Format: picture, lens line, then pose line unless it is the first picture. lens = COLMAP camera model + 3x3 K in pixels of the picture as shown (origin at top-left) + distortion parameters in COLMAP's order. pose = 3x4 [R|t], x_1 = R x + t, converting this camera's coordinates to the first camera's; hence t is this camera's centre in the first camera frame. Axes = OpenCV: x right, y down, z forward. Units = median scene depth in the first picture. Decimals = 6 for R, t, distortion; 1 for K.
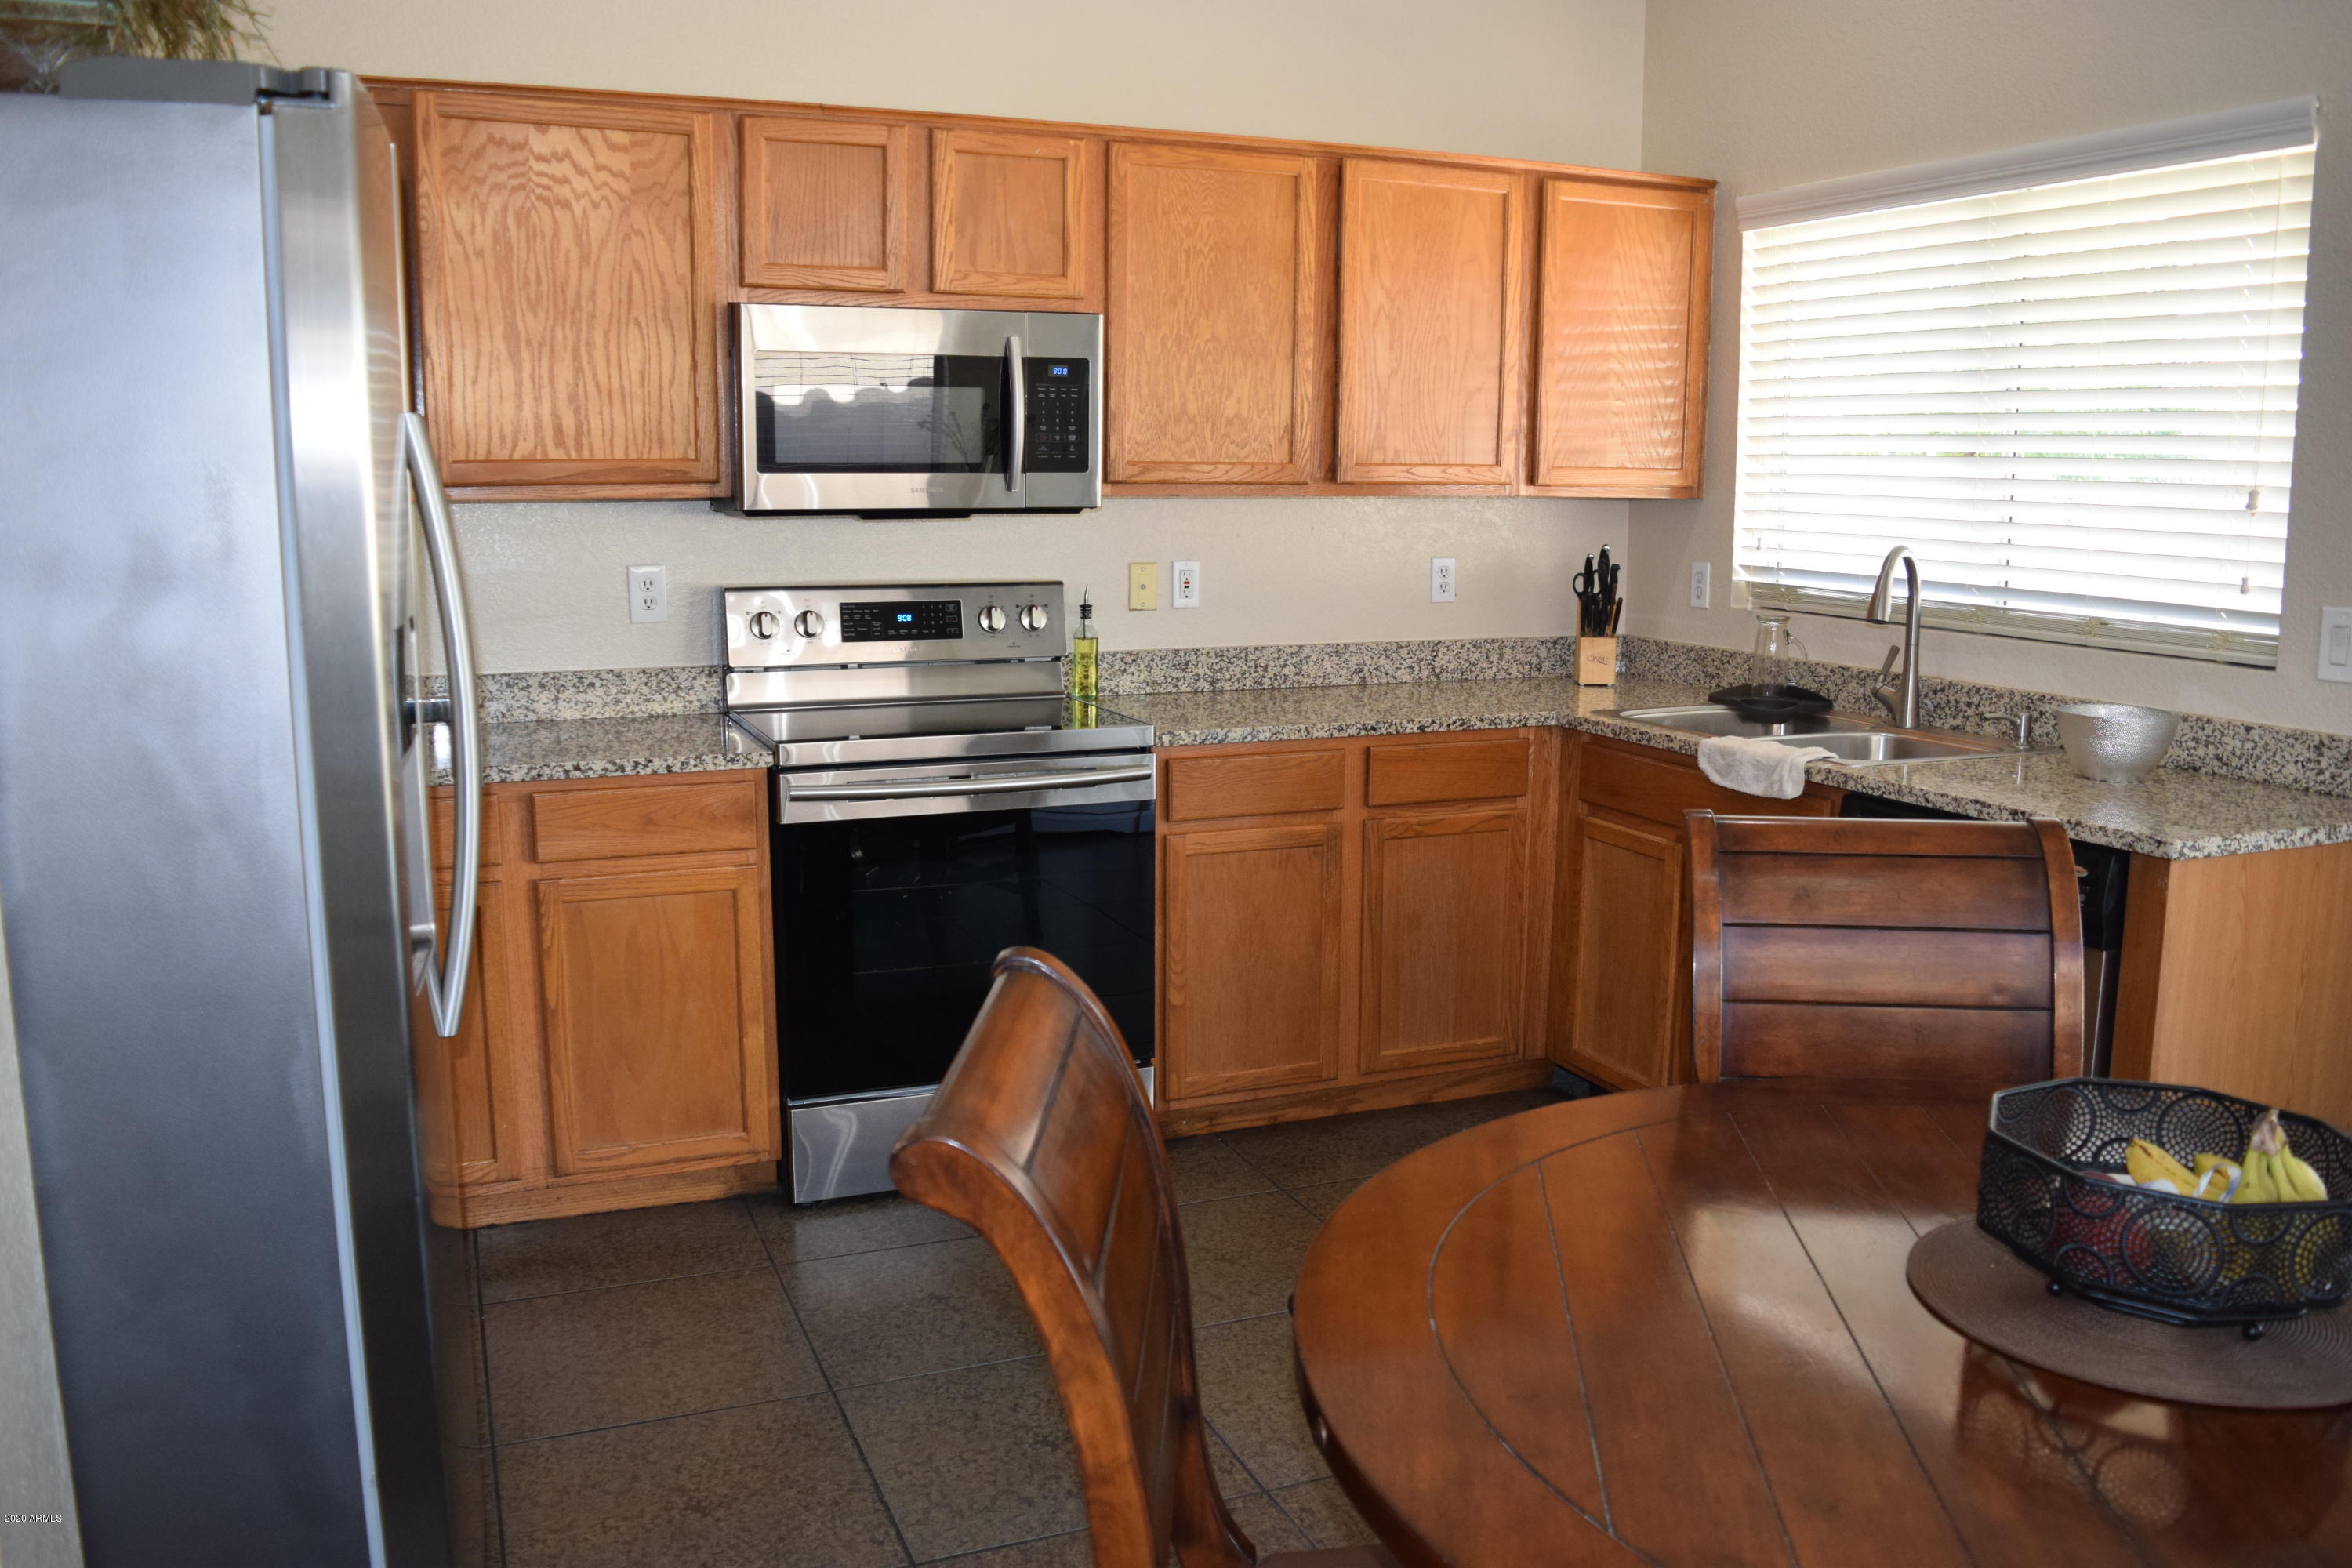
lens RADIAL K [[1845.1, 0, 1189.5], [0, 1845.1, 779.6], [0, 0, 1]] dist [-0.084895, 0.002416]
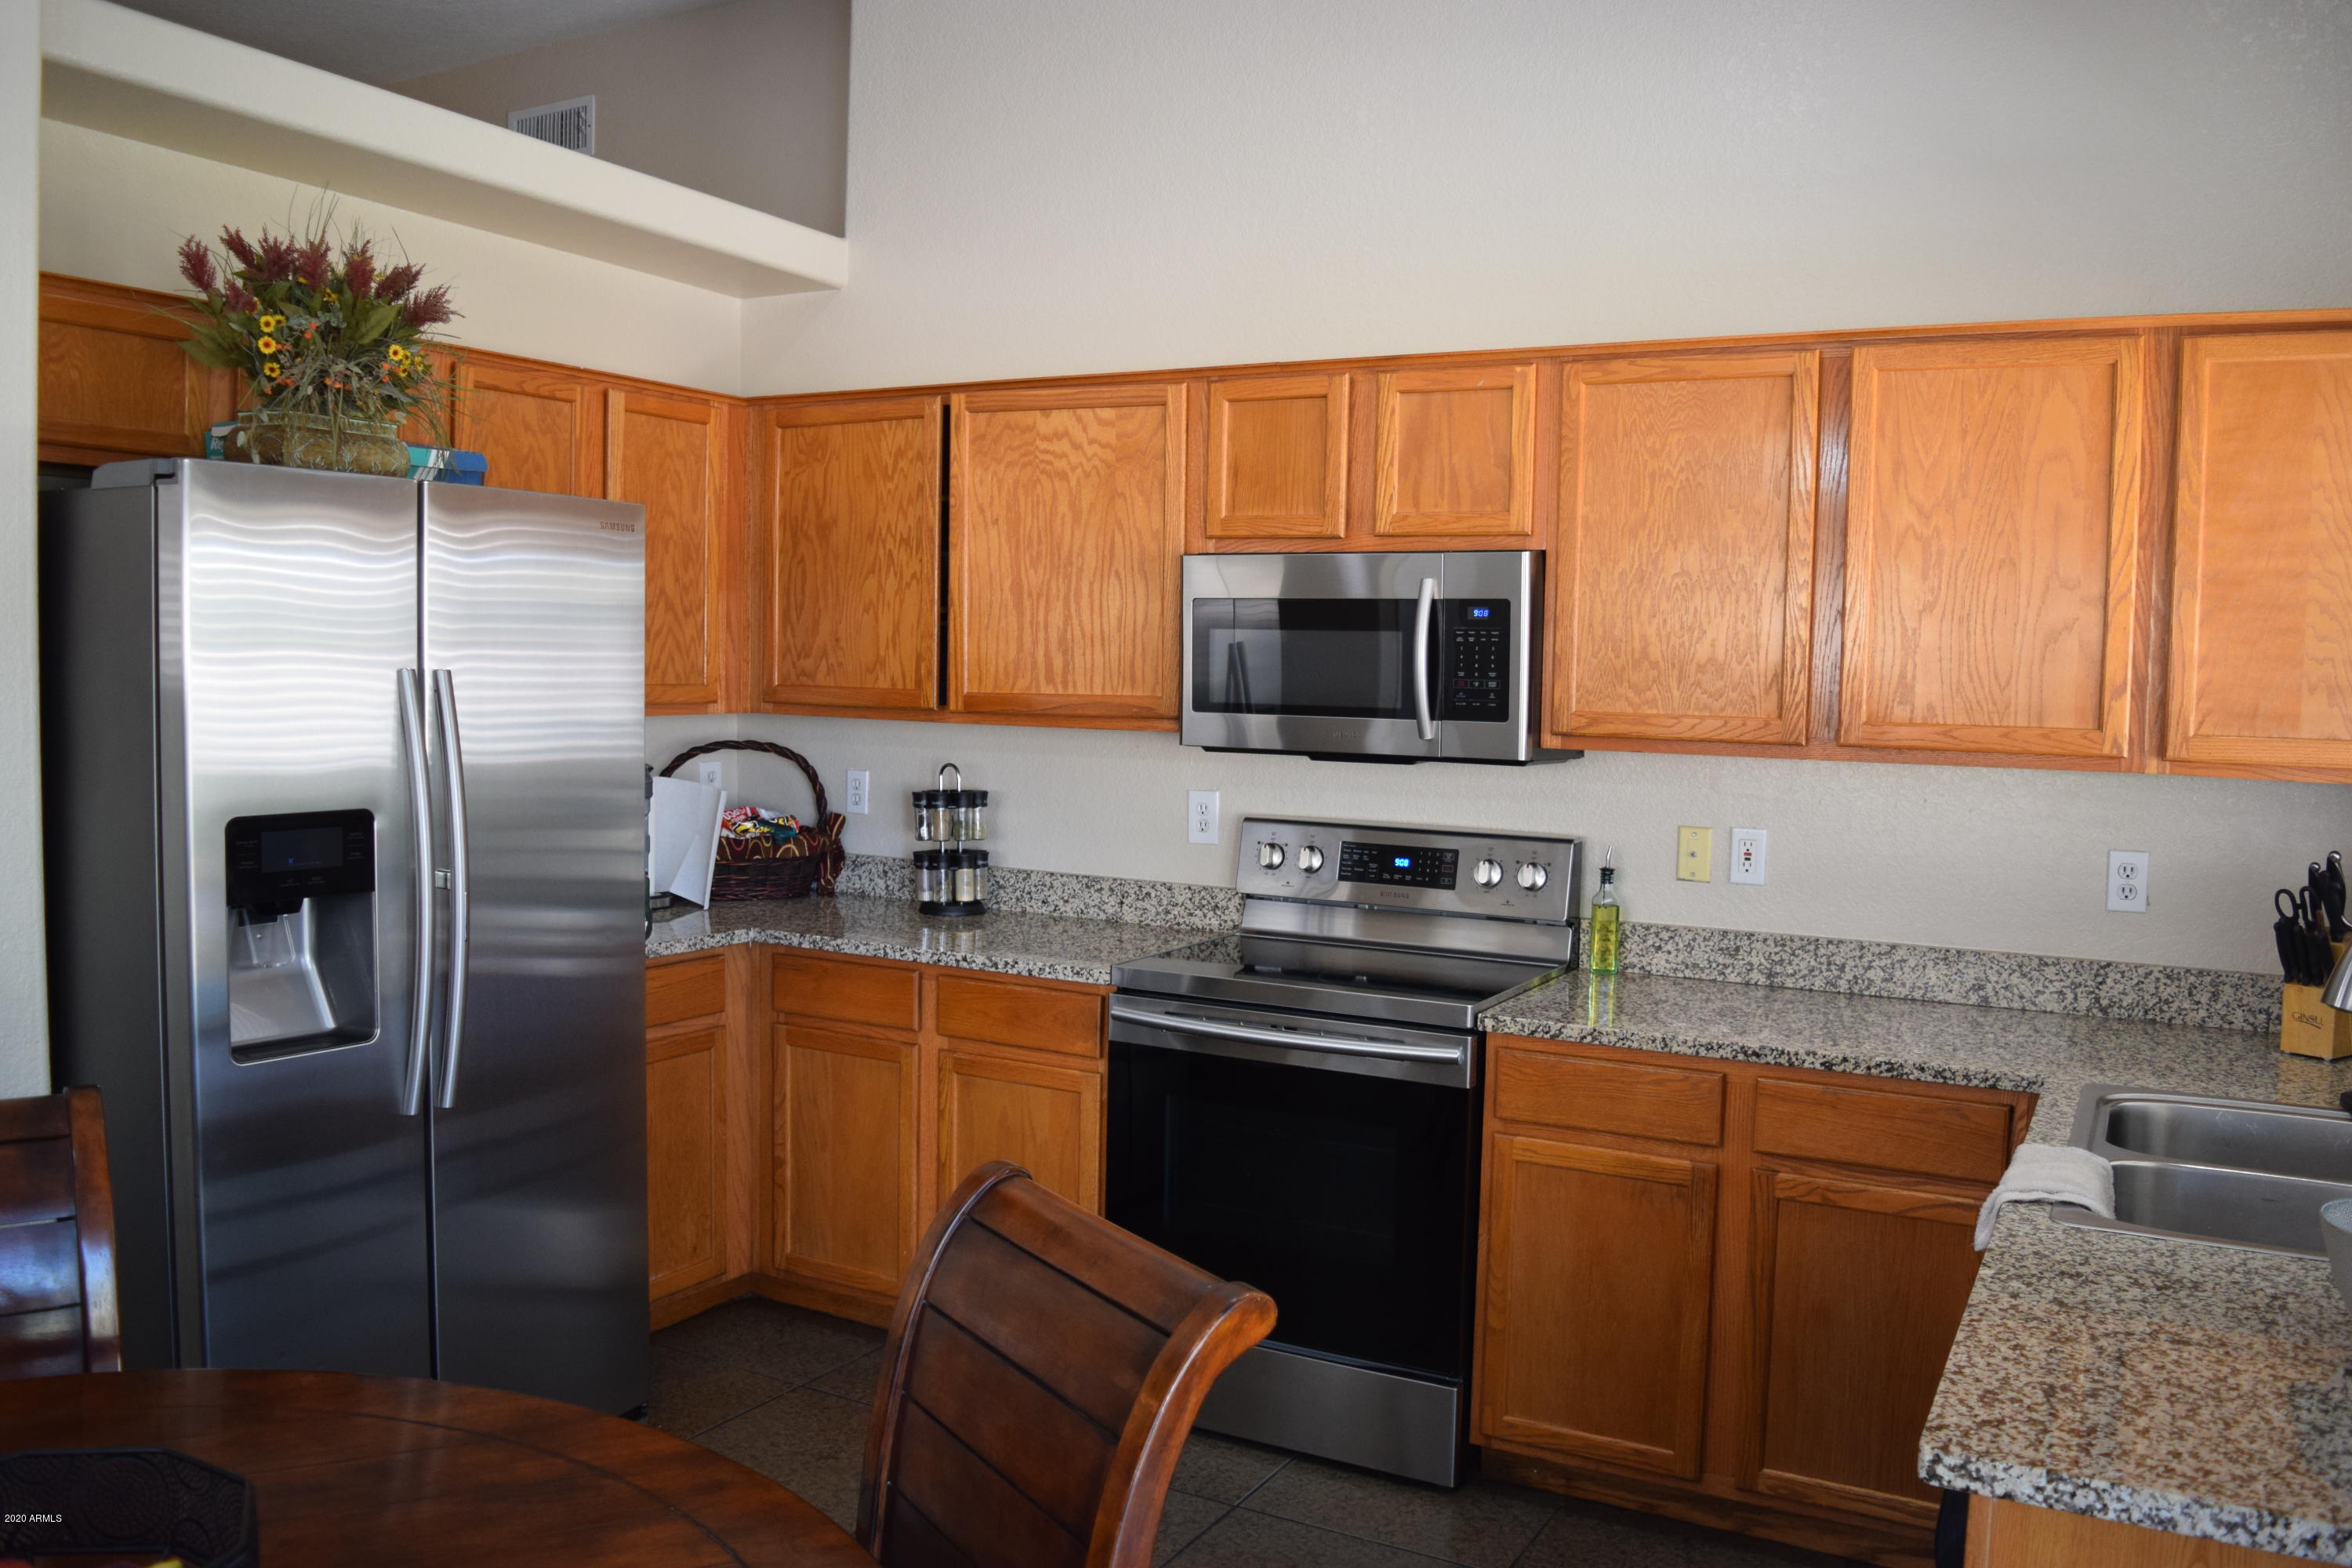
lens RADIAL K [[1845.1, 0, 1190.6], [0, 1845.1, 787.7], [0, 0, 1]] dist [-0.084895, 0.002416]
pose [[0.629297, 0.061198, -0.774751, 0.540775], [-0.145863, 0.988480, -0.040397, -0.072760], [0.763354, 0.138429, 0.630974, 0.298931]]
